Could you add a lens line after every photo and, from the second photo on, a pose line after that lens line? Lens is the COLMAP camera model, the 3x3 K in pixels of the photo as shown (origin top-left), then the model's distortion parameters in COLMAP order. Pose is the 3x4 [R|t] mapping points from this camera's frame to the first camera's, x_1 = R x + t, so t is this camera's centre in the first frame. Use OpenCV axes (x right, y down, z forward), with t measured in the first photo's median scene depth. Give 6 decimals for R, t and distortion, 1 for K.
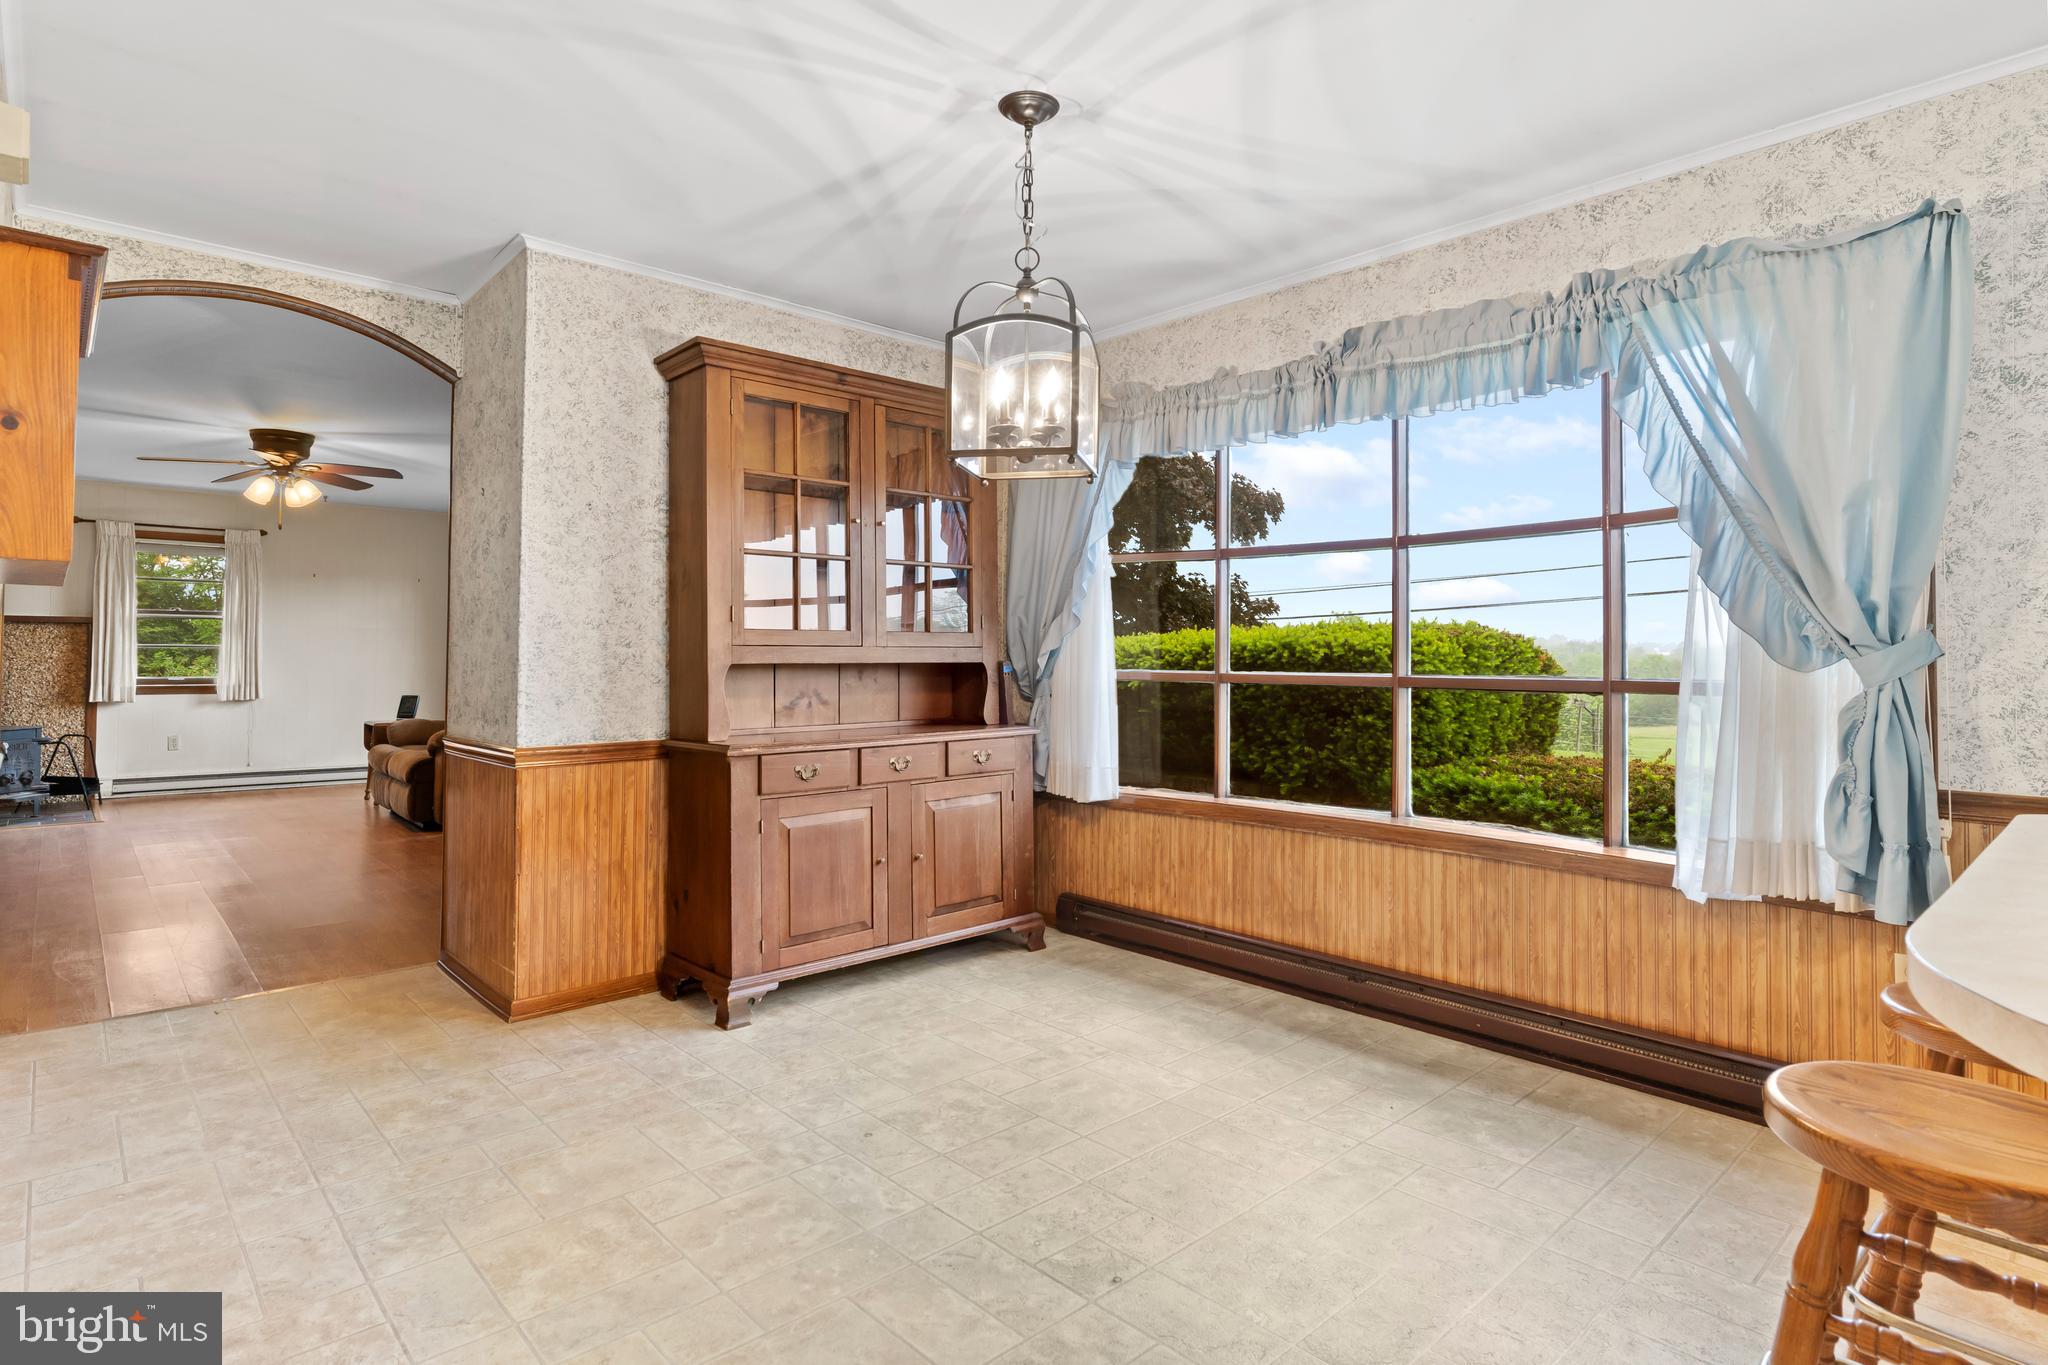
lens RADIAL K [[1060.6, 0, 1013.1], [0, 1060.6, 642.0], [0, 0, 1]] dist [-0.009301, 0.003436]
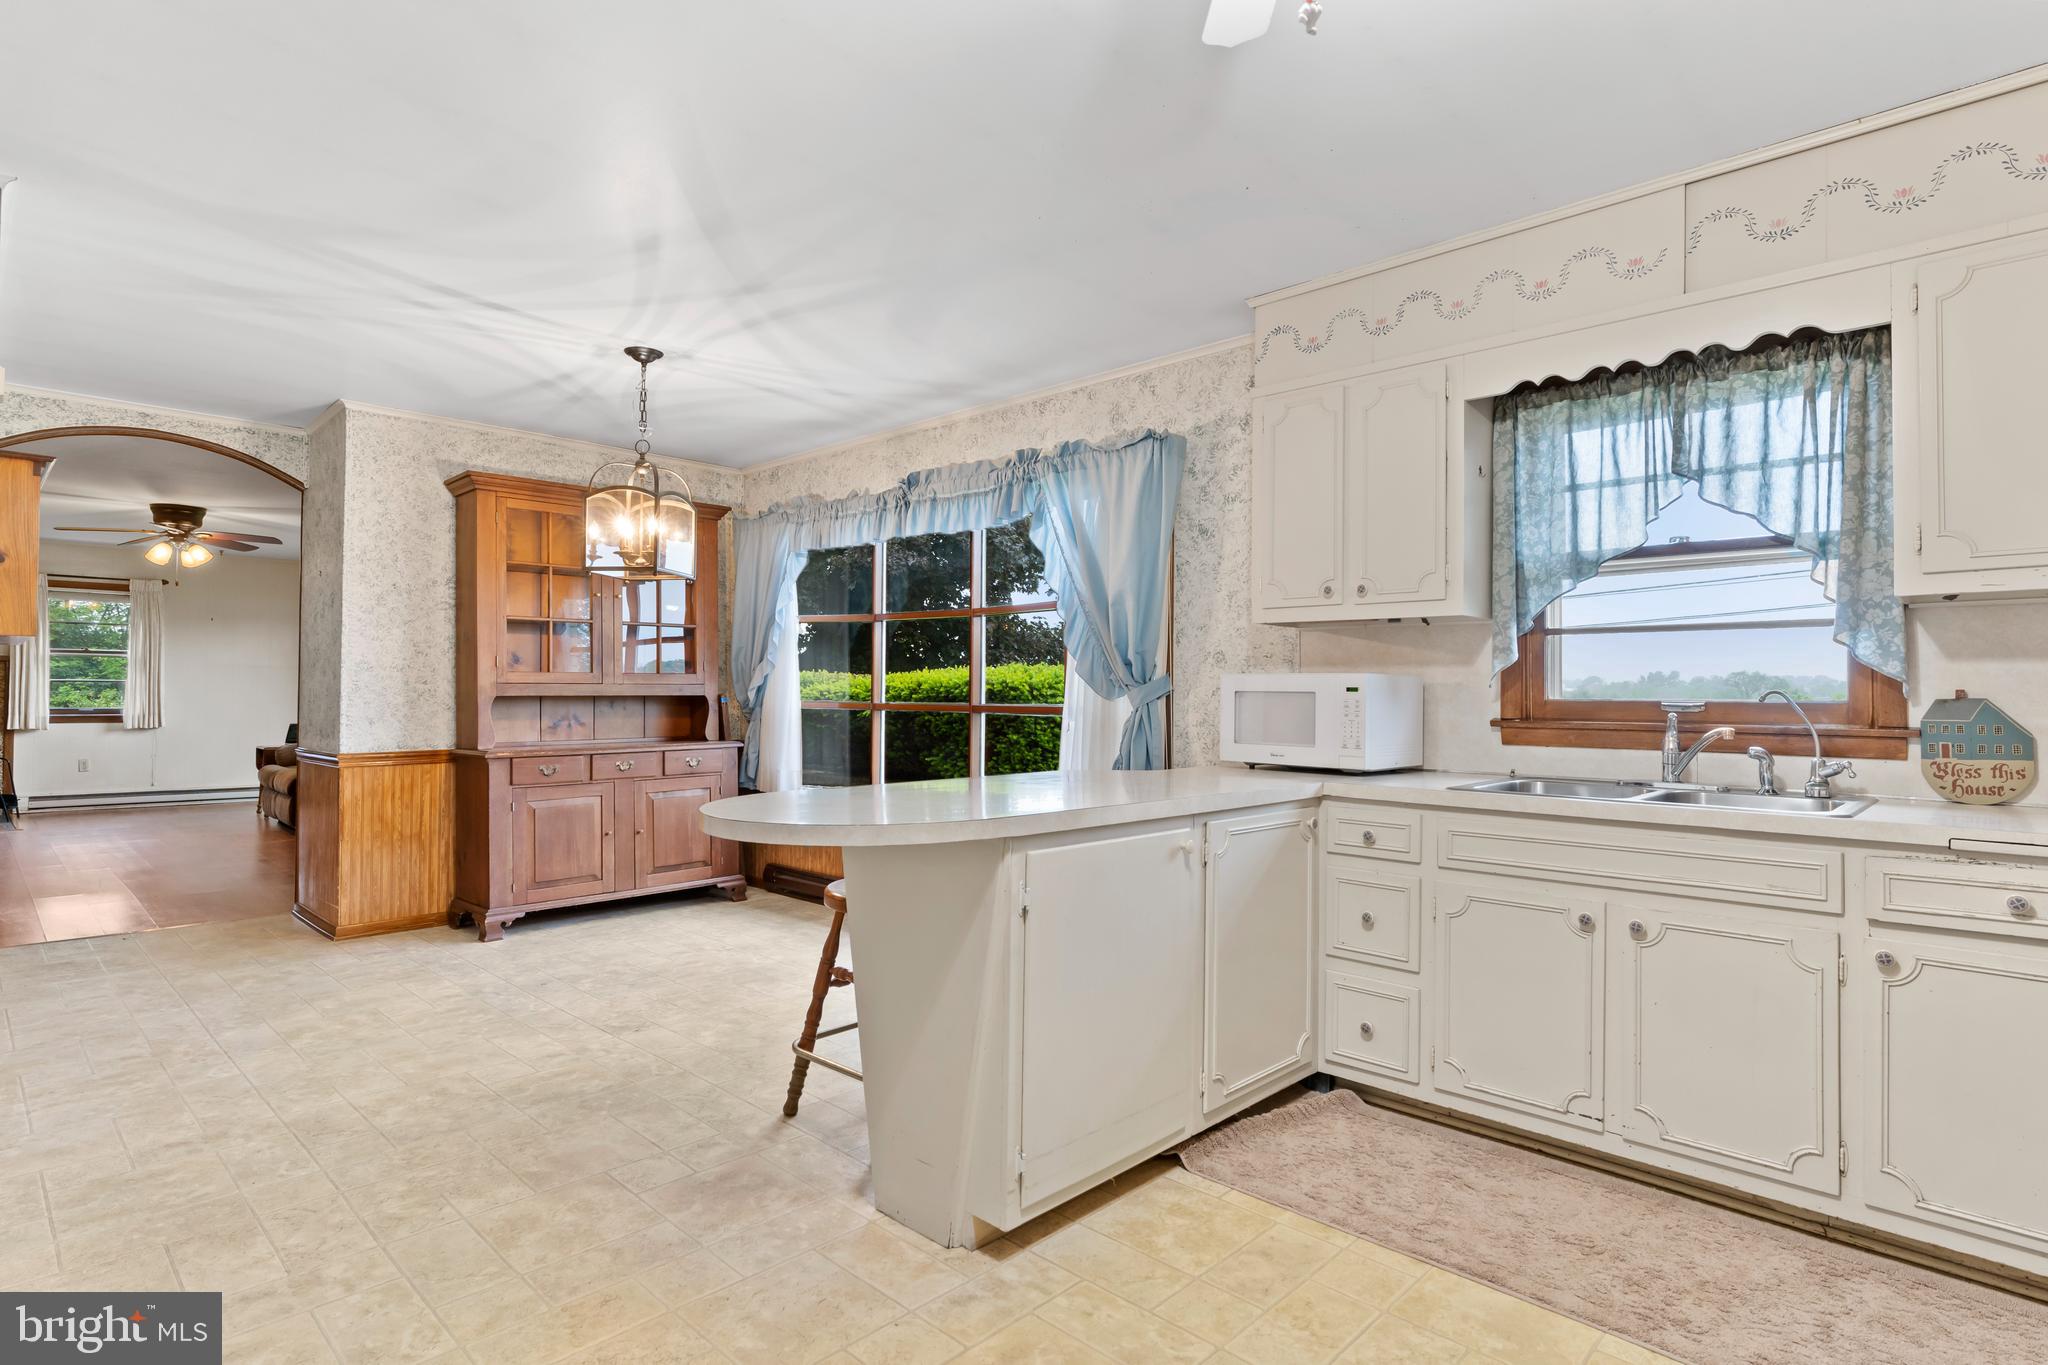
lens RADIAL K [[1060.6, 0, 1023.1], [0, 1060.6, 687.4], [0, 0, 1]] dist [-0.009301, 0.003436]
pose [[0.998173, 0.001419, 0.060406, 0.373858], [-0.002040, 0.999946, 0.010224, -0.007069], [-0.060388, -0.010329, 0.998122, -0.496582]]
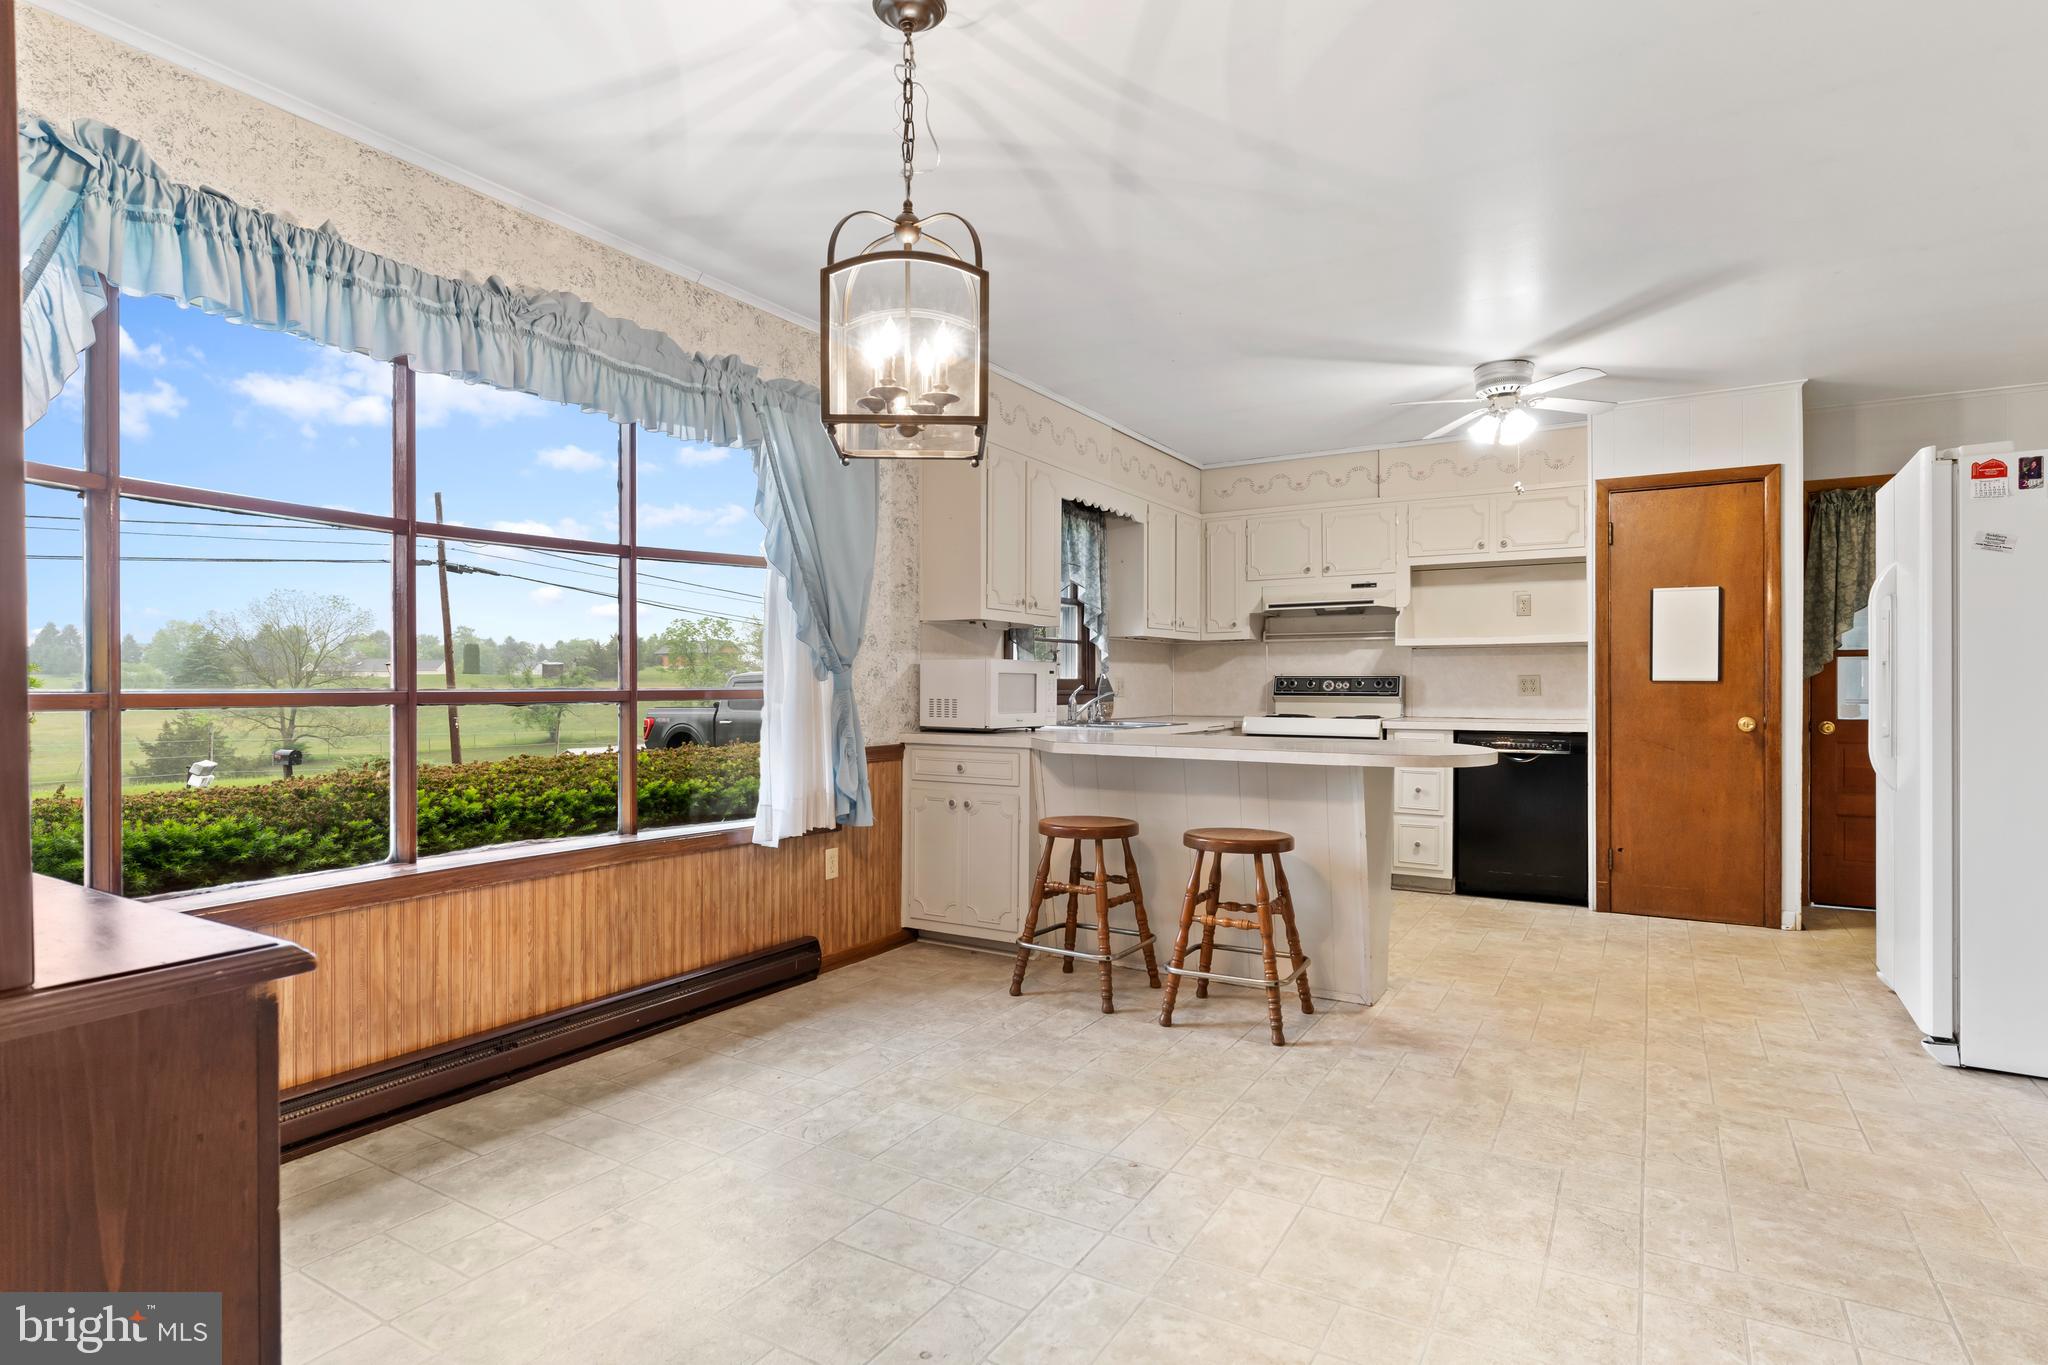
lens RADIAL K [[1060.6, 0, 1018.6], [0, 1060.6, 690.4], [0, 0, 1]] dist [-0.009301, 0.003436]
pose [[-0.286144, -0.014851, 0.958071, -0.608630], [-0.019768, 0.999759, 0.009593, 0.015651], [-0.957983, -0.016194, -0.286369, 0.858101]]
